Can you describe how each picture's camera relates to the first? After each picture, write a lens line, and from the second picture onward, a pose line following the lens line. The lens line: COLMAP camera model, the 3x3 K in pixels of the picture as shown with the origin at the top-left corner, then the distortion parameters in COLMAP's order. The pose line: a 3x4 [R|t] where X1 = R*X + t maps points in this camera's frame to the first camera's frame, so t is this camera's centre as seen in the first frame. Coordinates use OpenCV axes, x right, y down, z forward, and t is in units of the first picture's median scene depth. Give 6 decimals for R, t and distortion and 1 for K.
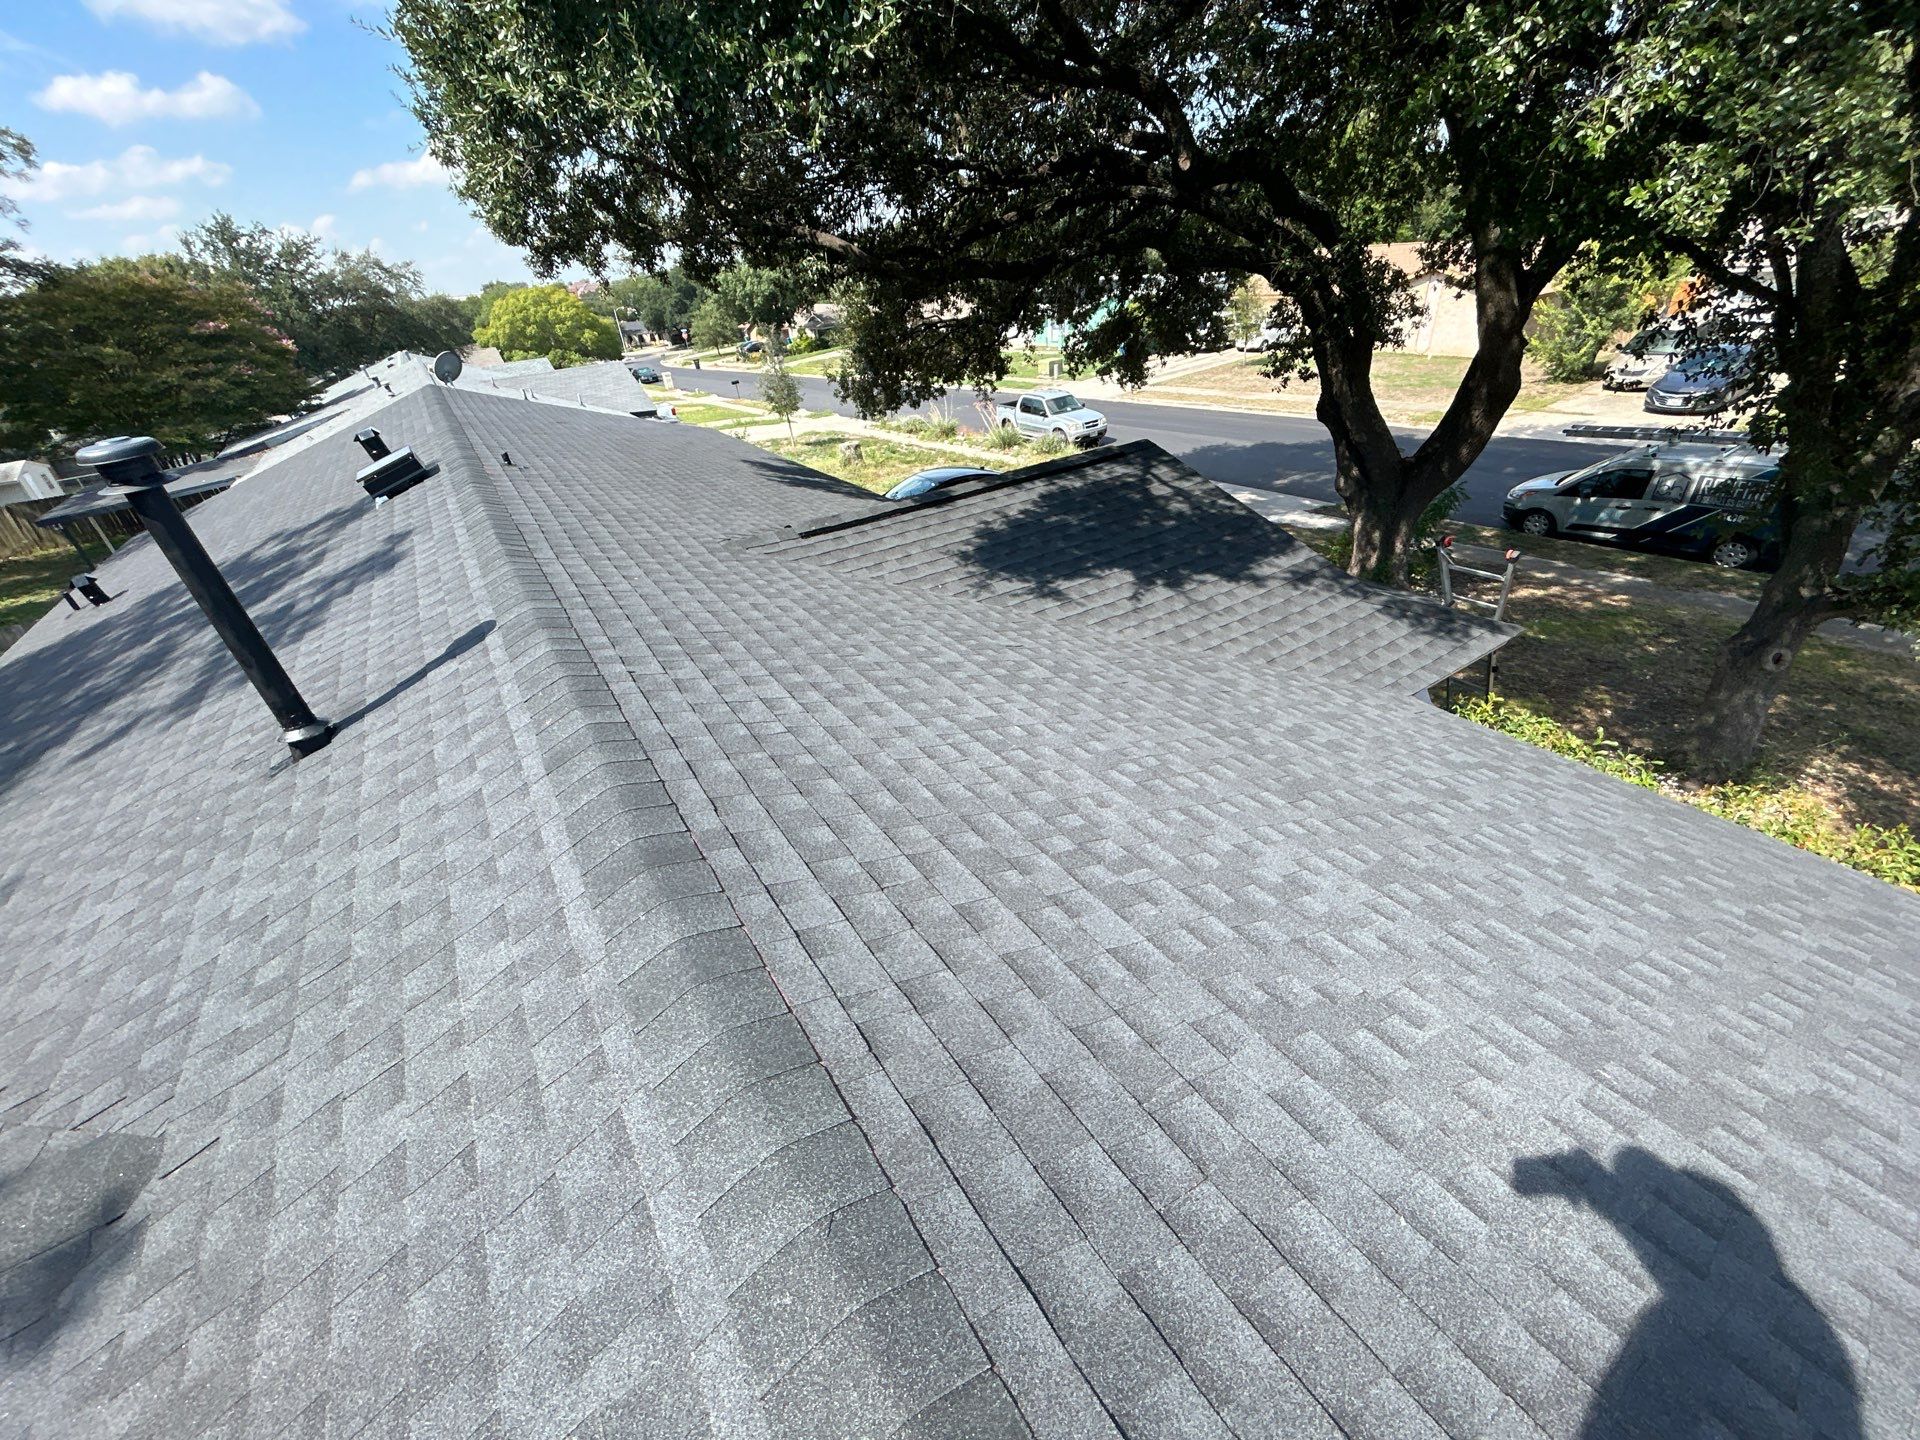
lens RADIAL K [[774.9, 0, 956.1], [0, 774.9, 722.4], [0, 0, 1]] dist [-0.001439, 0.001194]
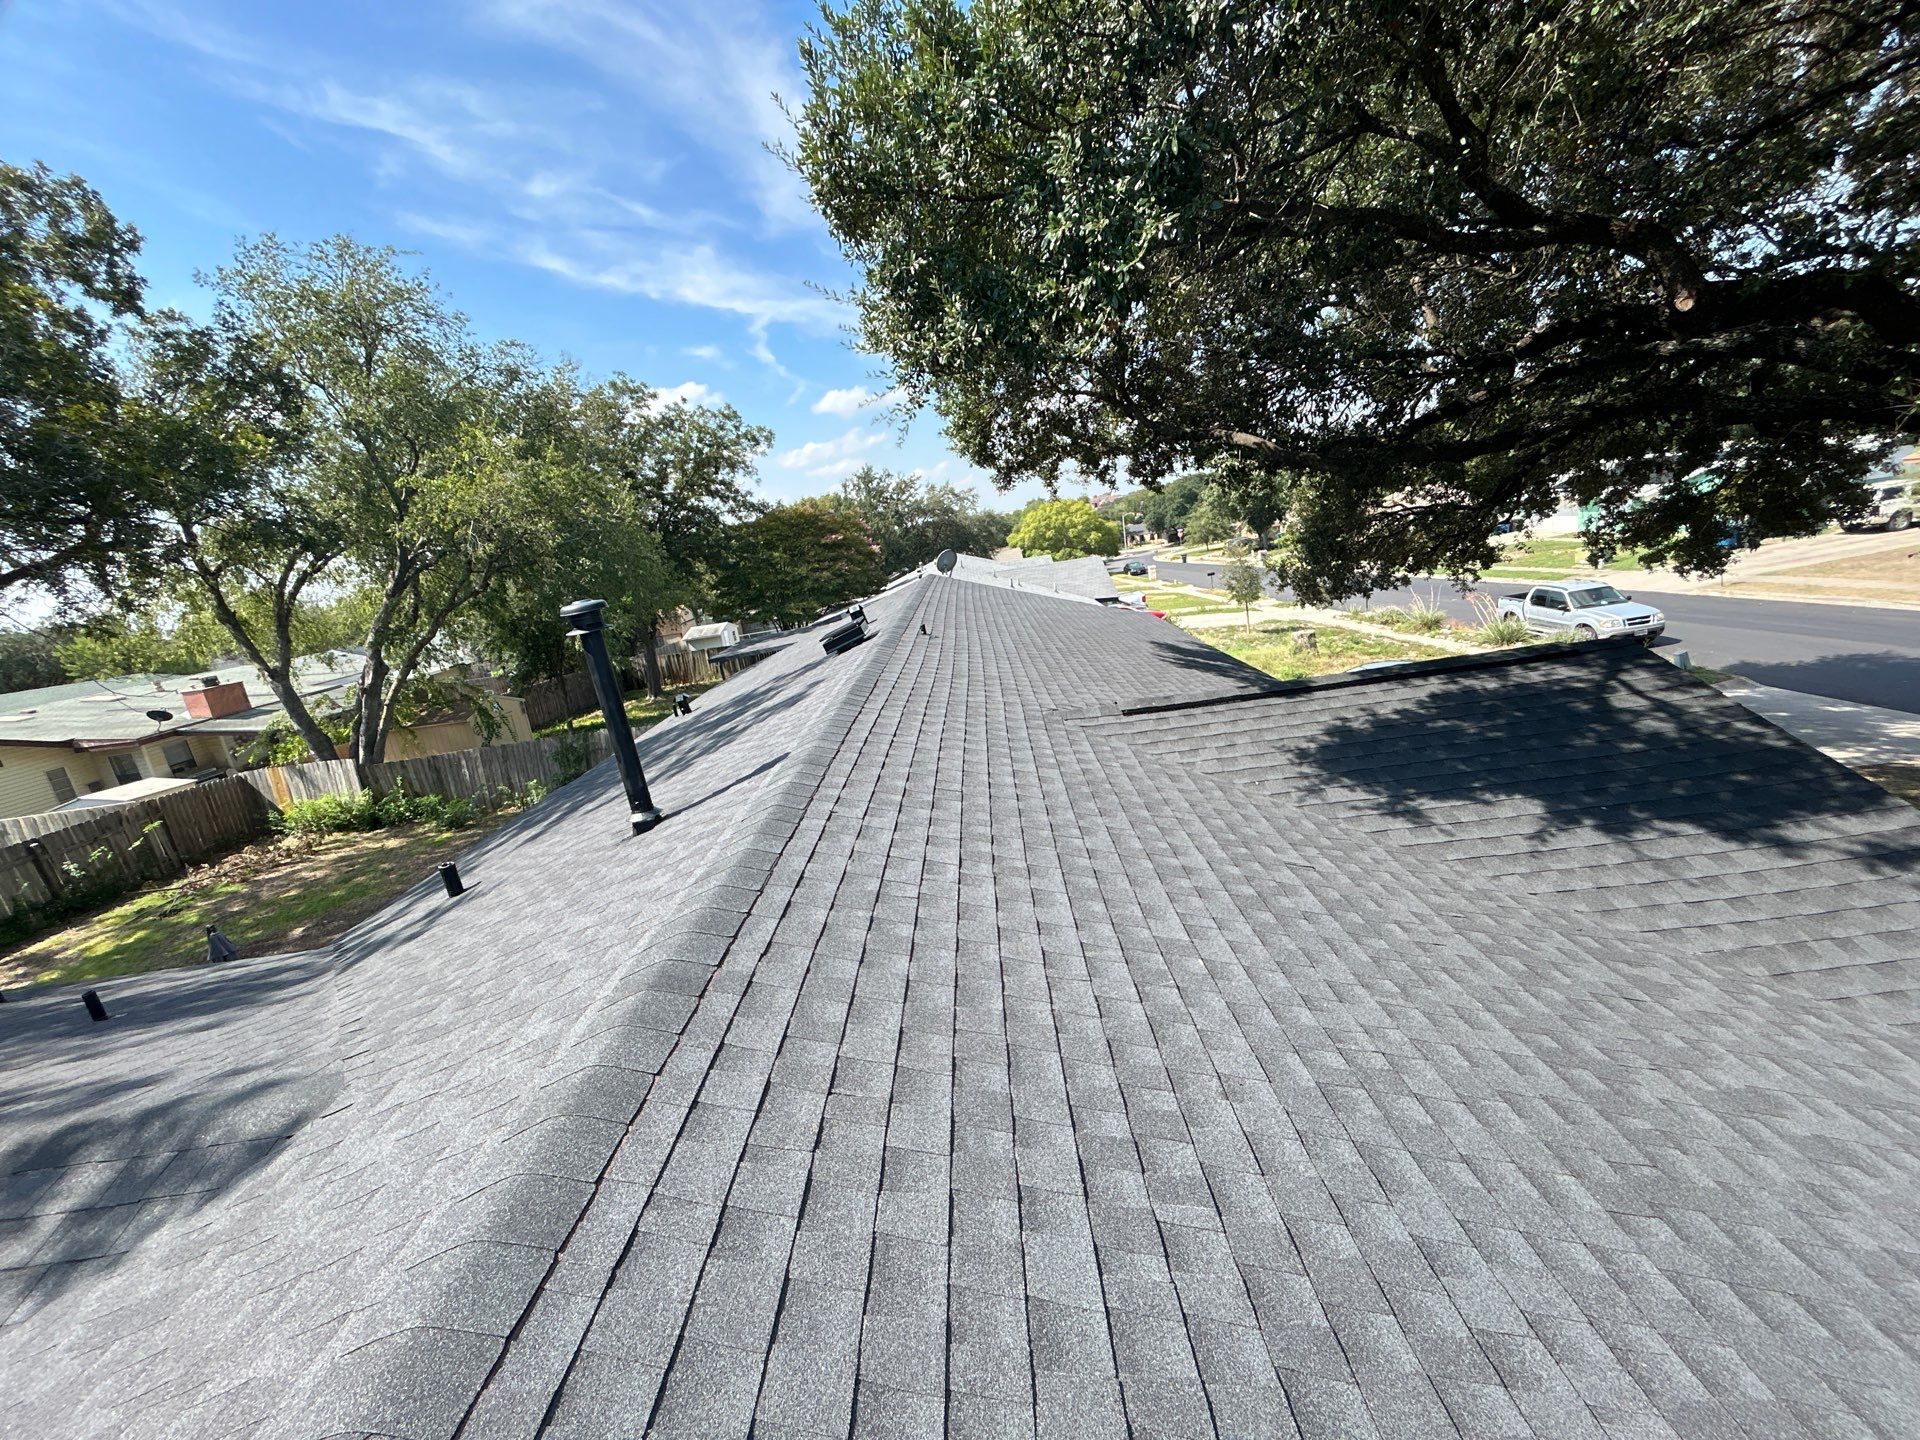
lens RADIAL K [[774.9, 0, 955.1], [0, 774.9, 722.4], [0, 0, 1]] dist [-0.001439, 0.001194]
pose [[0.833057, 0.101572, -0.543783, 0.068558], [-0.220390, 0.962557, -0.157836, -0.012011], [0.507390, 0.251331, 0.824250, 0.037746]]
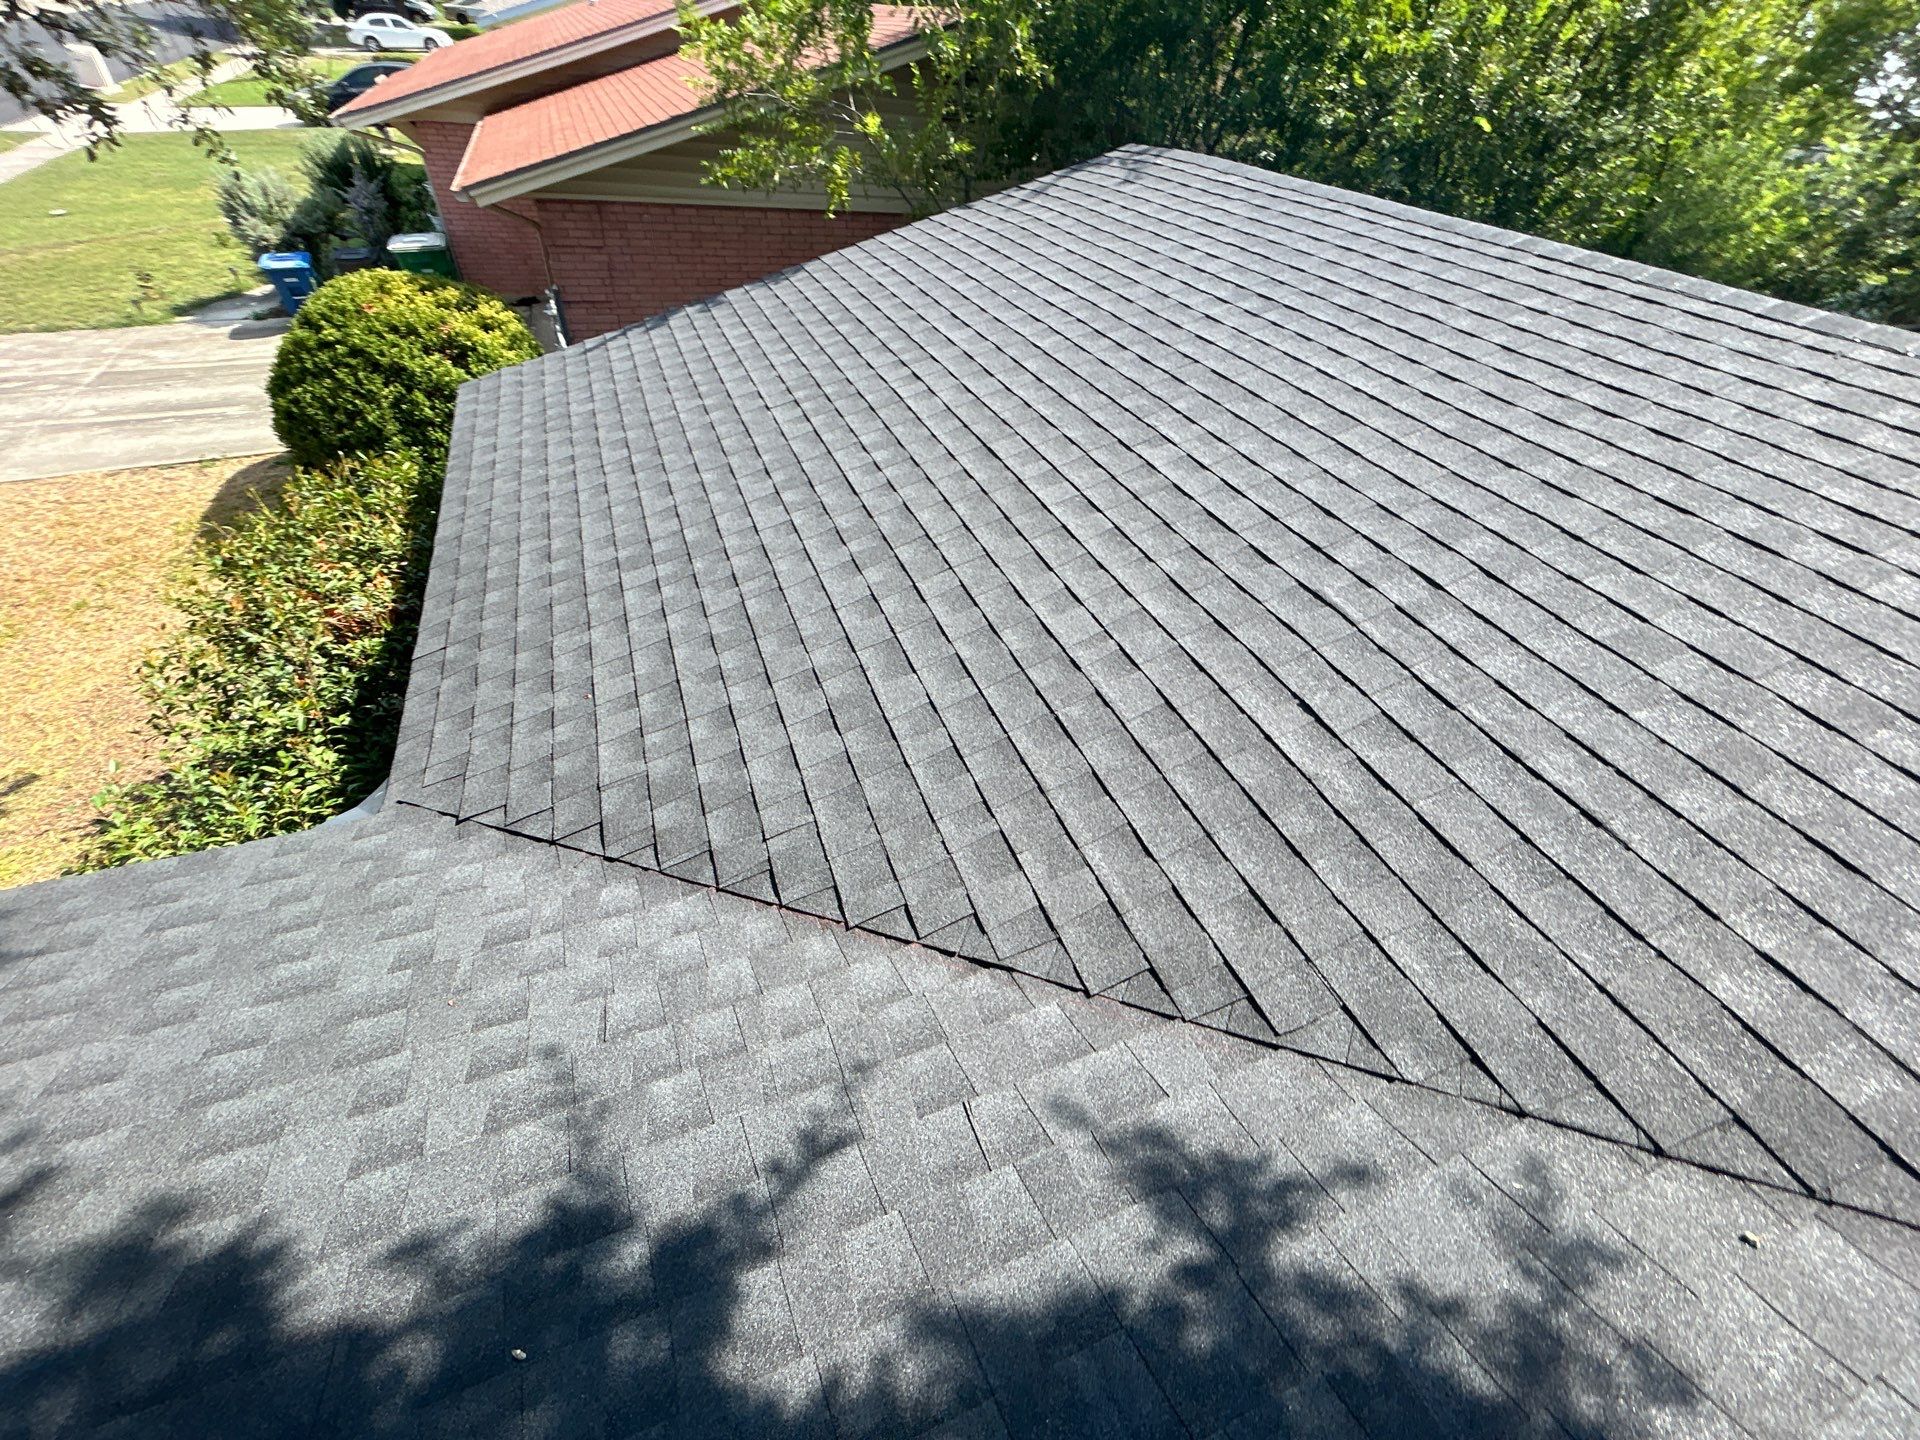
lens RADIAL K [[774.9, 0, 951.3], [0, 774.9, 718.7], [0, 0, 1]] dist [-0.001439, 0.001194]
pose [[-0.981848, -0.132511, 0.135706, 0.076156], [0.087631, 0.317616, 0.944161, -0.182811], [-0.168214, 0.938915, -0.300239, 0.407229]]
